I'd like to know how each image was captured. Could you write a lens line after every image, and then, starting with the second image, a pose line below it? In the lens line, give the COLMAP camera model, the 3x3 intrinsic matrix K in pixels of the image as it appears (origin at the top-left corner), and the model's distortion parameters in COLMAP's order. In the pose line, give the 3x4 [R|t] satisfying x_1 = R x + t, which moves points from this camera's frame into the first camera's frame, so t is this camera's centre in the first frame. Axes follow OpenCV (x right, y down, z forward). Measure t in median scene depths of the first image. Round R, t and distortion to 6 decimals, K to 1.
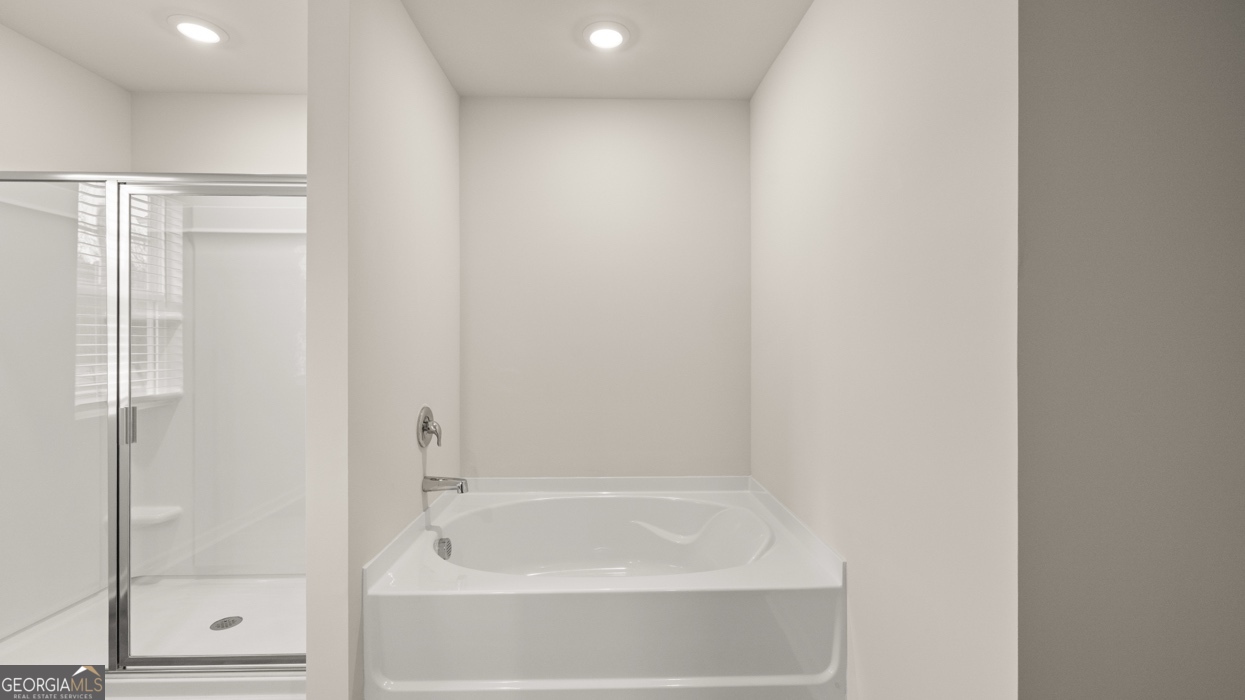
lens RADIAL K [[525.6, 0, 619.9], [0, 525.6, 343.7], [0, 0, 1]] dist [-0.003995, 0.000348]
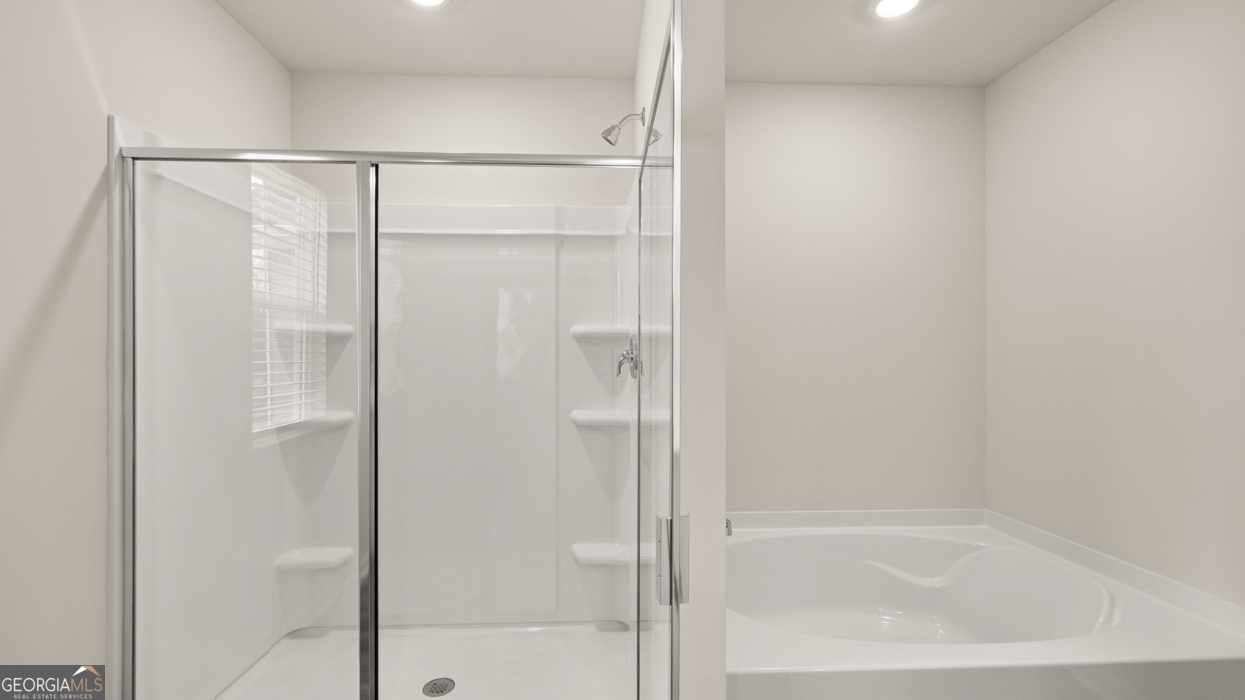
lens RADIAL K [[525.6, 0, 619.9], [0, 525.6, 343.7], [0, 0, 1]] dist [-0.003995, 0.000348]
pose [[0.999589, -0.003228, 0.028486, -0.402992], [0.004685, 0.998676, -0.051222, 0.020256], [-0.028283, 0.051335, 0.998281, 0.133223]]
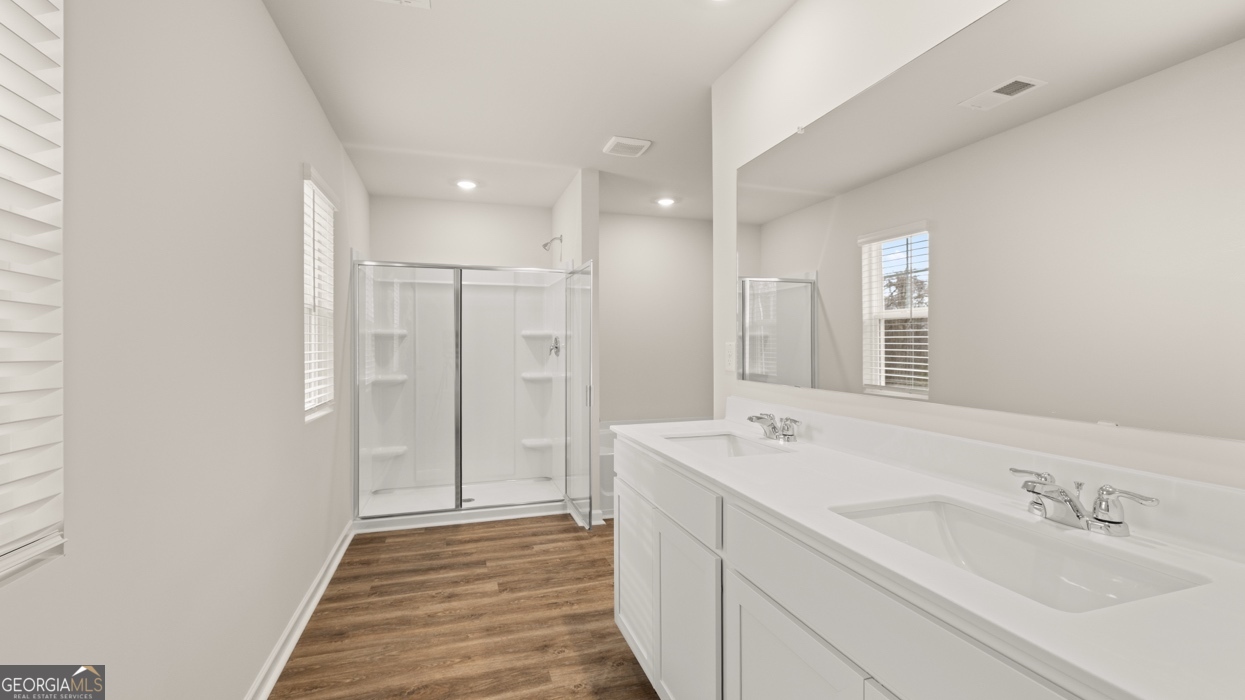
lens RADIAL K [[525.6, 0, 619.9], [0, 525.6, 343.7], [0, 0, 1]] dist [-0.003995, 0.000348]
pose [[0.958316, -0.008720, 0.285577, -0.649251], [0.016374, 0.999568, -0.024425, 0.036509], [-0.285241, 0.028083, 0.958044, -0.782365]]
